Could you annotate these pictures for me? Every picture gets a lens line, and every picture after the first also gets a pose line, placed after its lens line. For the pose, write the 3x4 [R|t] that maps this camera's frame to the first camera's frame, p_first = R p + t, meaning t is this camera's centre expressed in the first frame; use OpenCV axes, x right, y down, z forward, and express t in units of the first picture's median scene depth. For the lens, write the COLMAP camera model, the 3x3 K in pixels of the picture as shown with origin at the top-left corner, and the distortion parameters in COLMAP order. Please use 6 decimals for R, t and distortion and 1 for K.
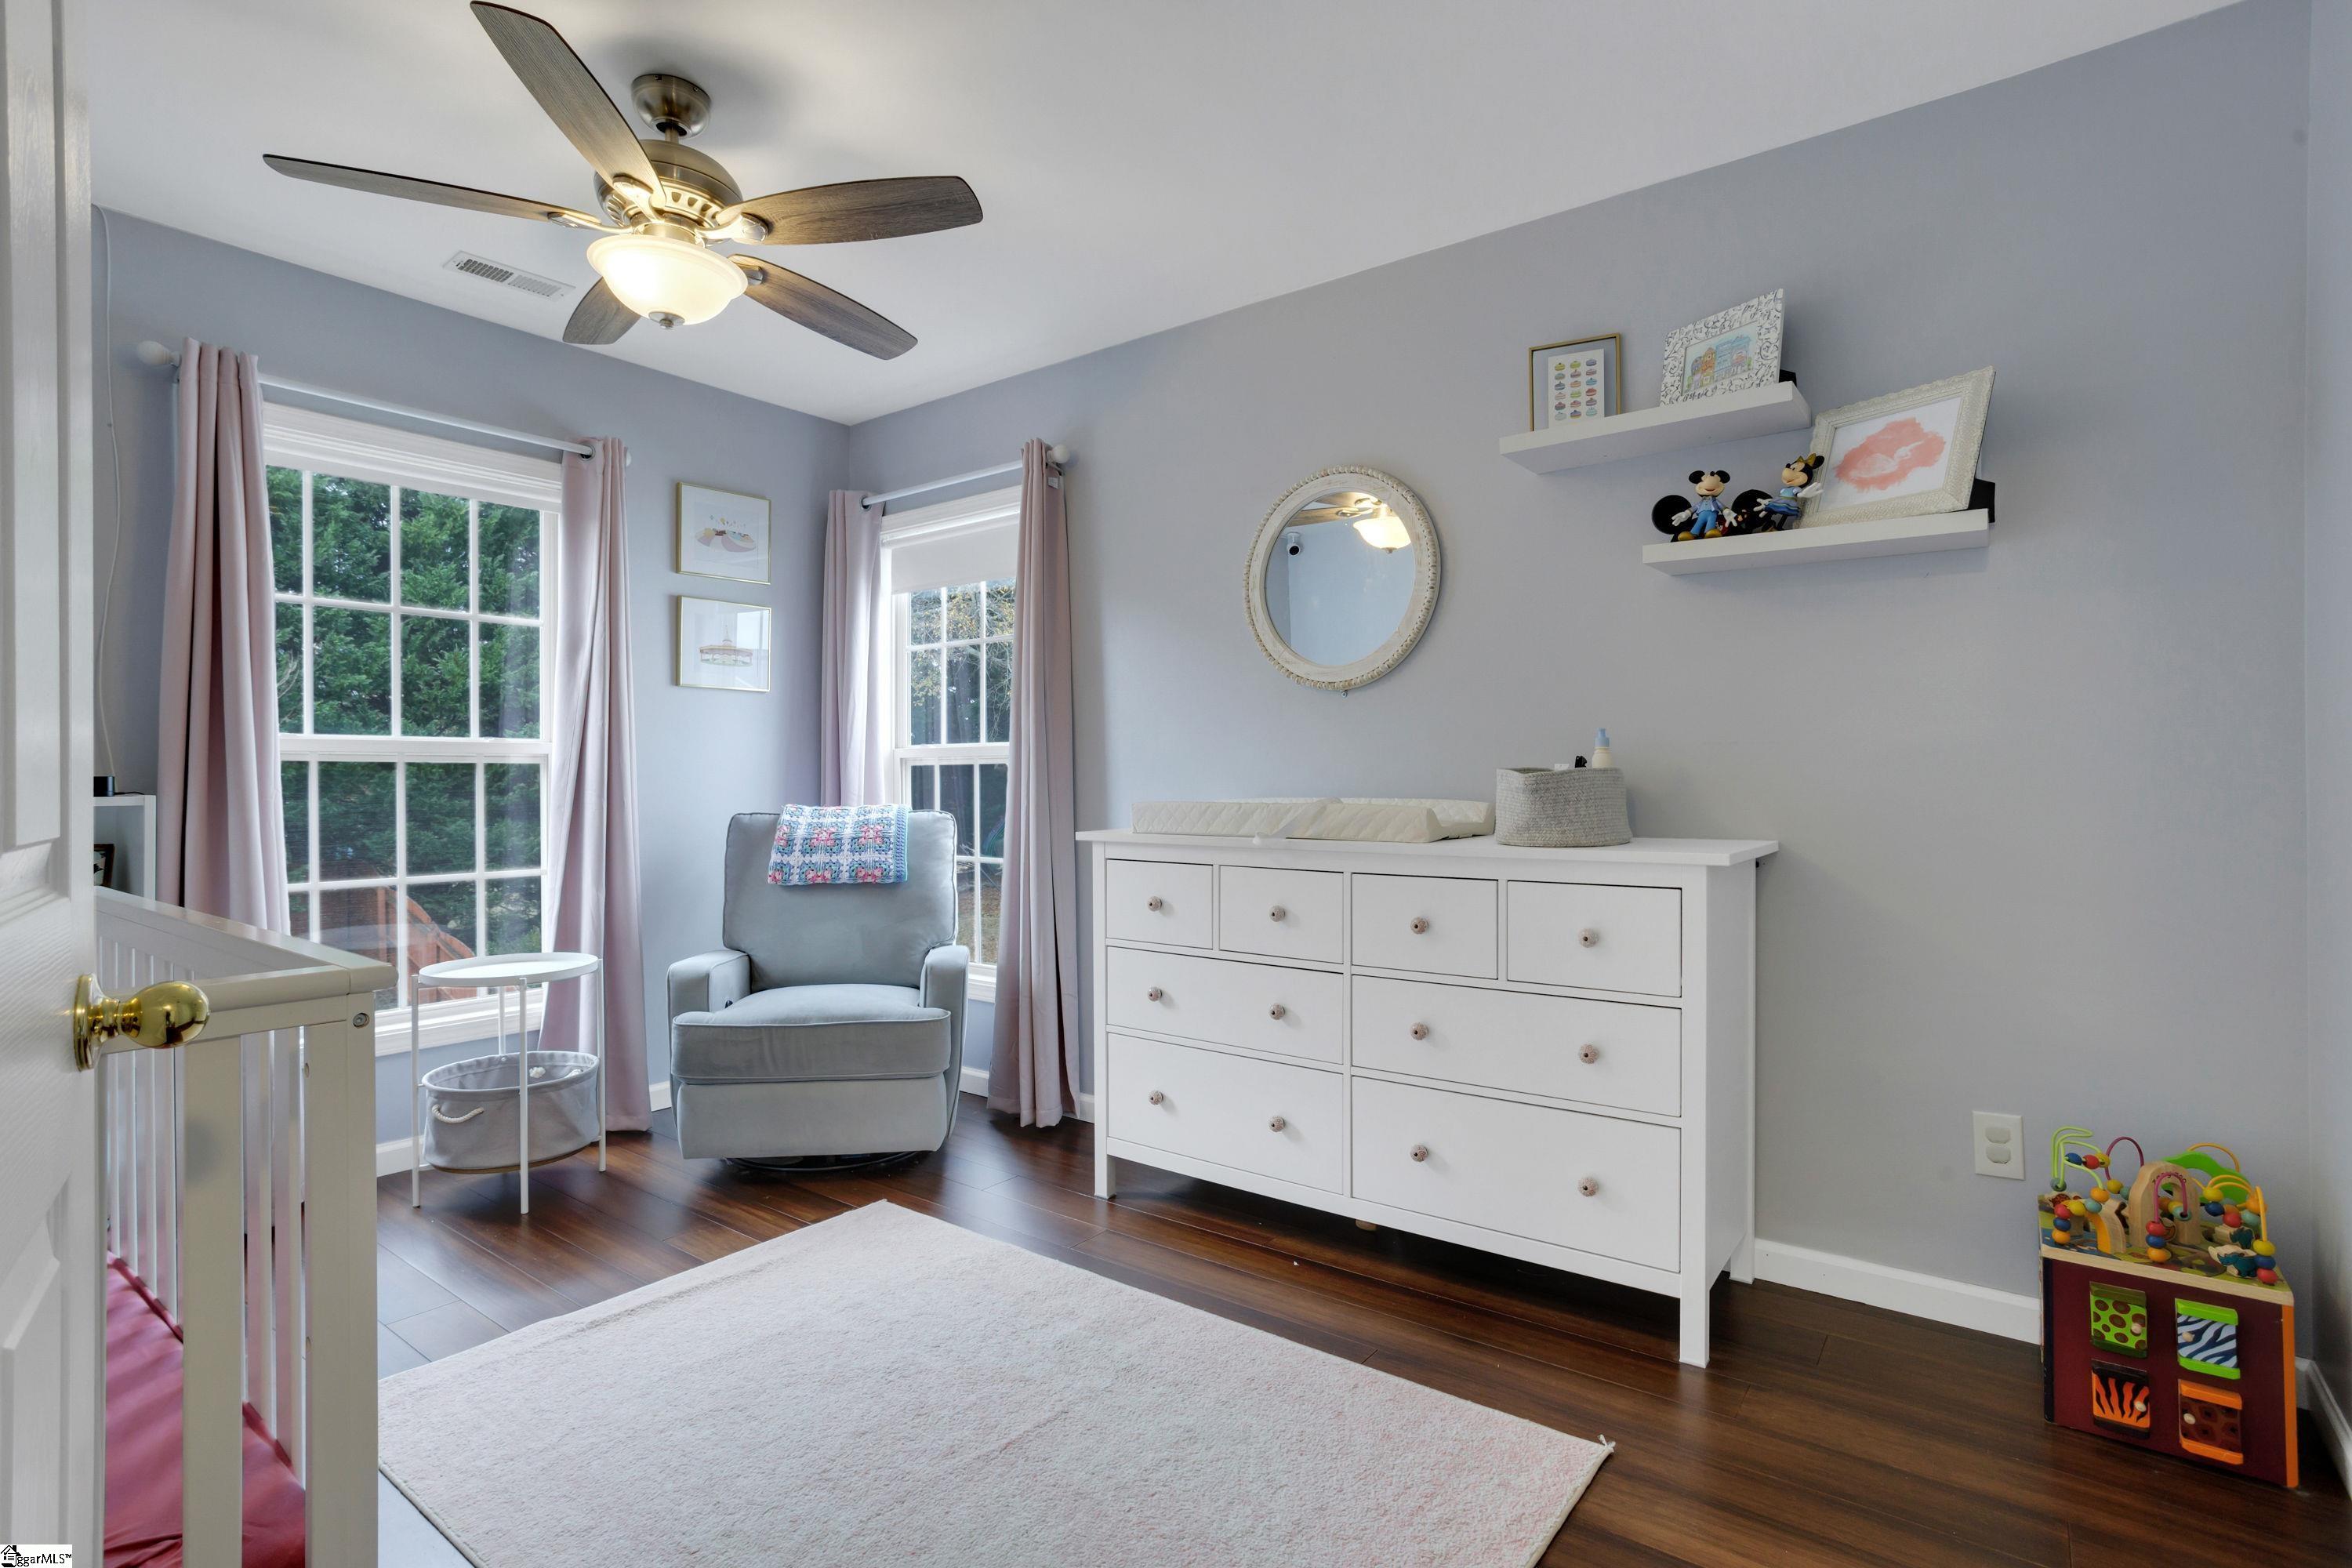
lens RADIAL K [[1141.4, 0, 1150.6], [0, 1141.4, 785.2], [0, 0, 1]] dist [-0.041488, 0.022227]
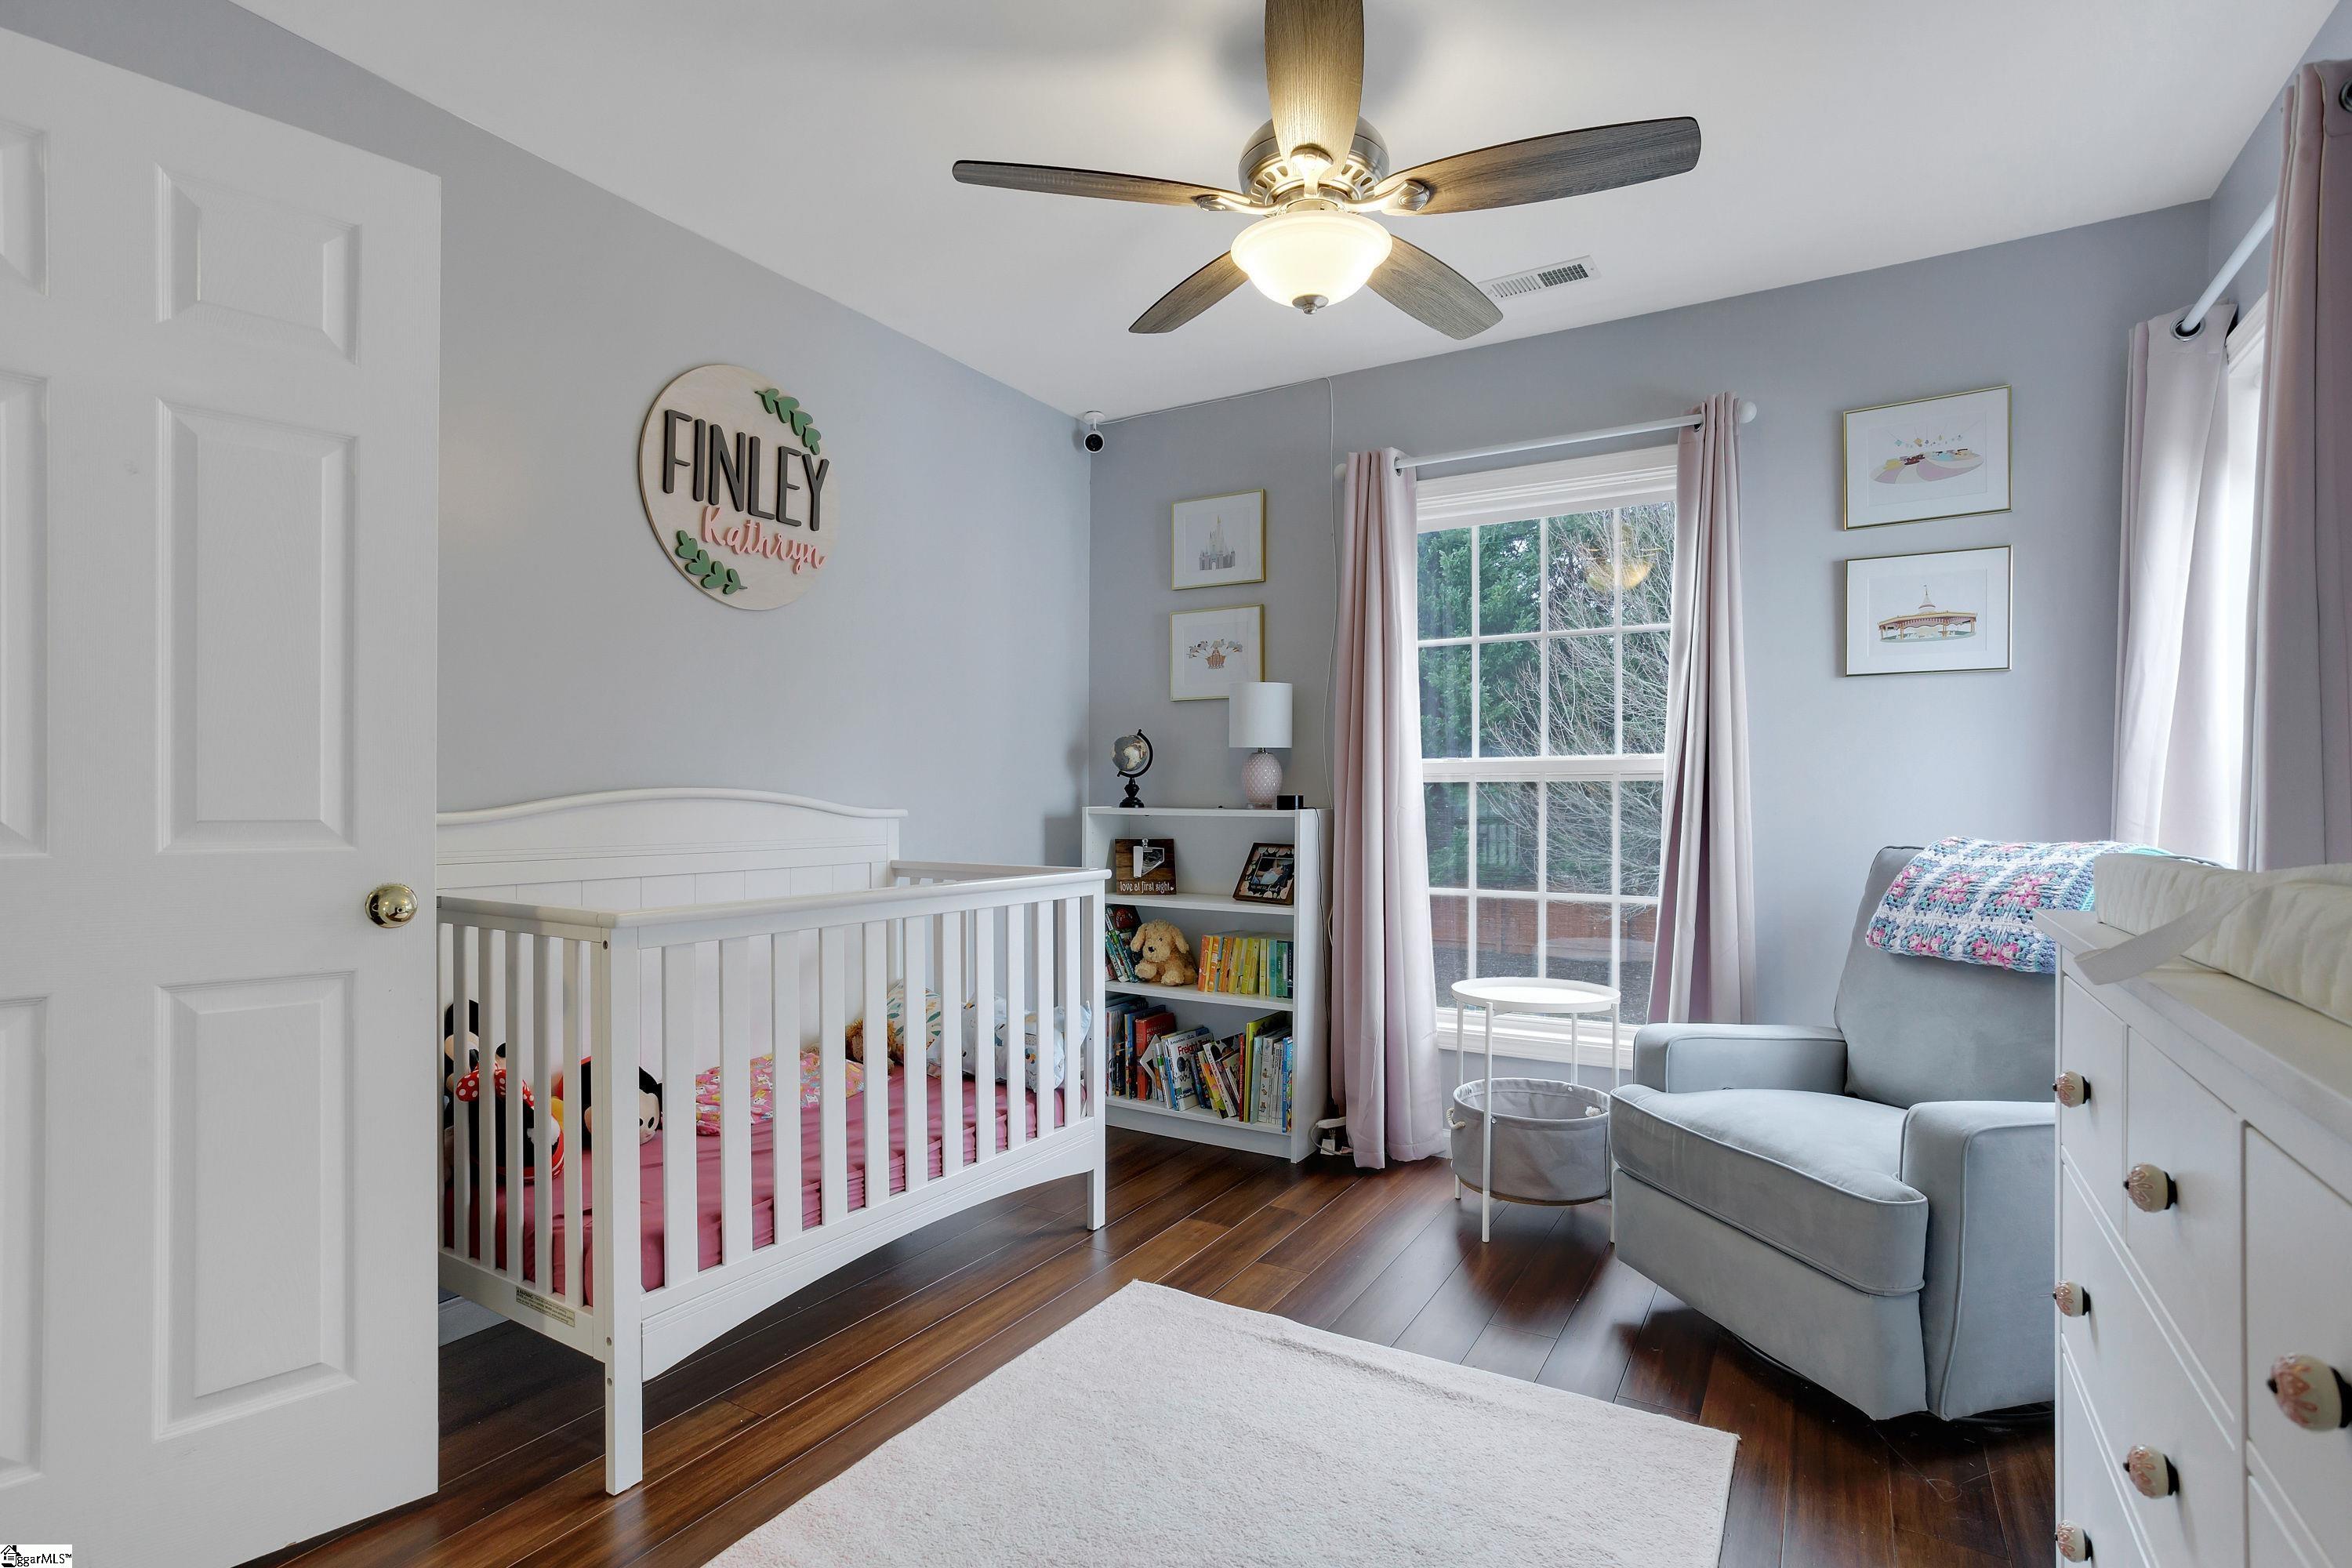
lens RADIAL K [[1141.4, 0, 1150.6], [0, 1141.4, 785.2], [0, 0, 1]] dist [-0.041488, 0.022227]
pose [[0.108186, -0.008184, -0.994097, 0.311259], [-0.005380, 0.999947, -0.008817, -0.005080], [0.994116, 0.006302, 0.108136, 0.479867]]
